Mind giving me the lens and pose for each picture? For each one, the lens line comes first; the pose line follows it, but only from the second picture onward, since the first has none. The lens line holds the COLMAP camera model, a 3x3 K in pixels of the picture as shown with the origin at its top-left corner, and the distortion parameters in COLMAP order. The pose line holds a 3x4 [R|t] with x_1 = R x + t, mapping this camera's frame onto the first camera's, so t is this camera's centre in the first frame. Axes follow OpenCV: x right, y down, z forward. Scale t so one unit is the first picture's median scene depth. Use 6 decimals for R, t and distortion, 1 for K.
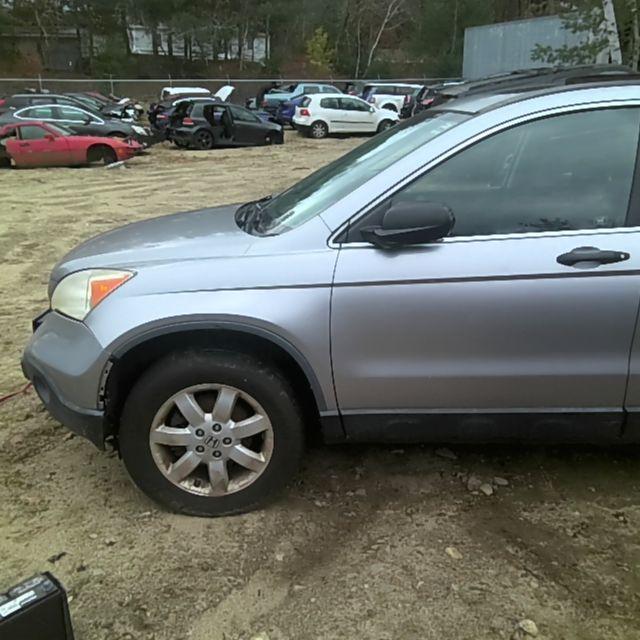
lens RADIAL K [[675.8, 0, 318.5], [0, 675.8, 320.3], [0, 0, 1]] dist [0.143022, -0.239977]
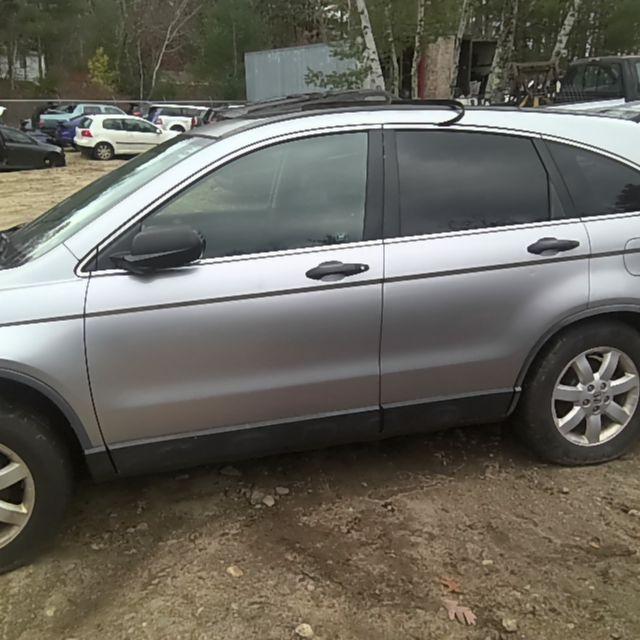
lens RADIAL K [[673.4, 0, 316.9], [0, 673.4, 317.3], [0, 0, 1]] dist [0.145728, -0.240853]
pose [[0.958720, -0.084643, 0.271463, 0.065840], [0.093080, 0.995490, -0.018330, -0.001440], [-0.268687, 0.042841, 0.962274, -0.010432]]
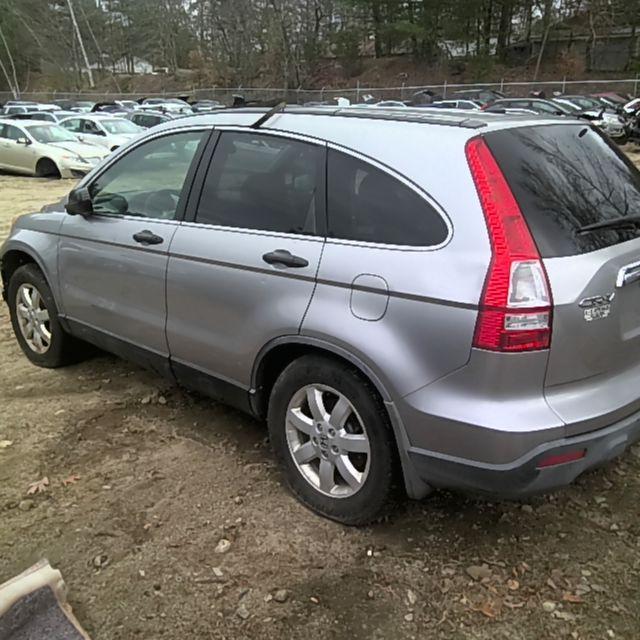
lens RADIAL K [[675.8, 0, 318.5], [0, 675.8, 320.3], [0, 0, 1]] dist [0.143022, -0.239977]
pose [[0.706126, 0.203866, -0.678104, 1.503592], [-0.204736, 0.975535, 0.080090, -0.103470], [0.677842, 0.082279, 0.730589, 0.220670]]
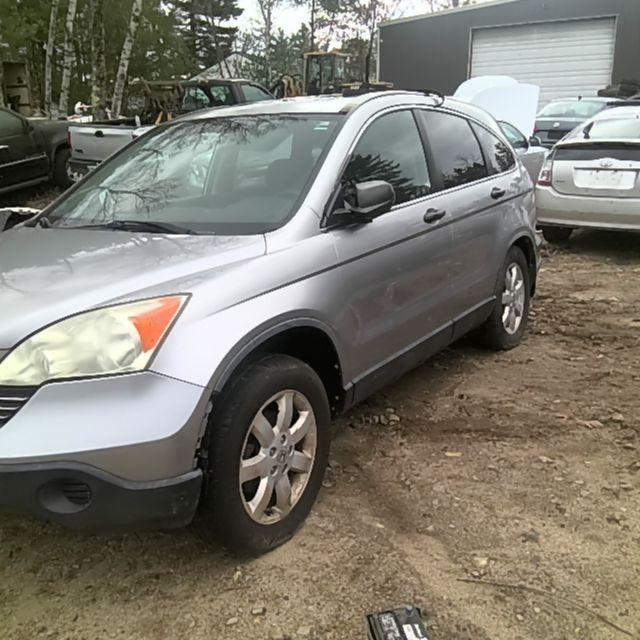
lens RADIAL K [[675.8, 0, 318.5], [0, 675.8, 320.3], [0, 0, 1]] dist [0.143022, -0.239977]
pose [[0.562663, -0.226781, 0.794972, -0.808965], [0.277665, 0.957615, 0.076653, -0.055365], [-0.778661, 0.177606, 0.601783, 0.365689]]
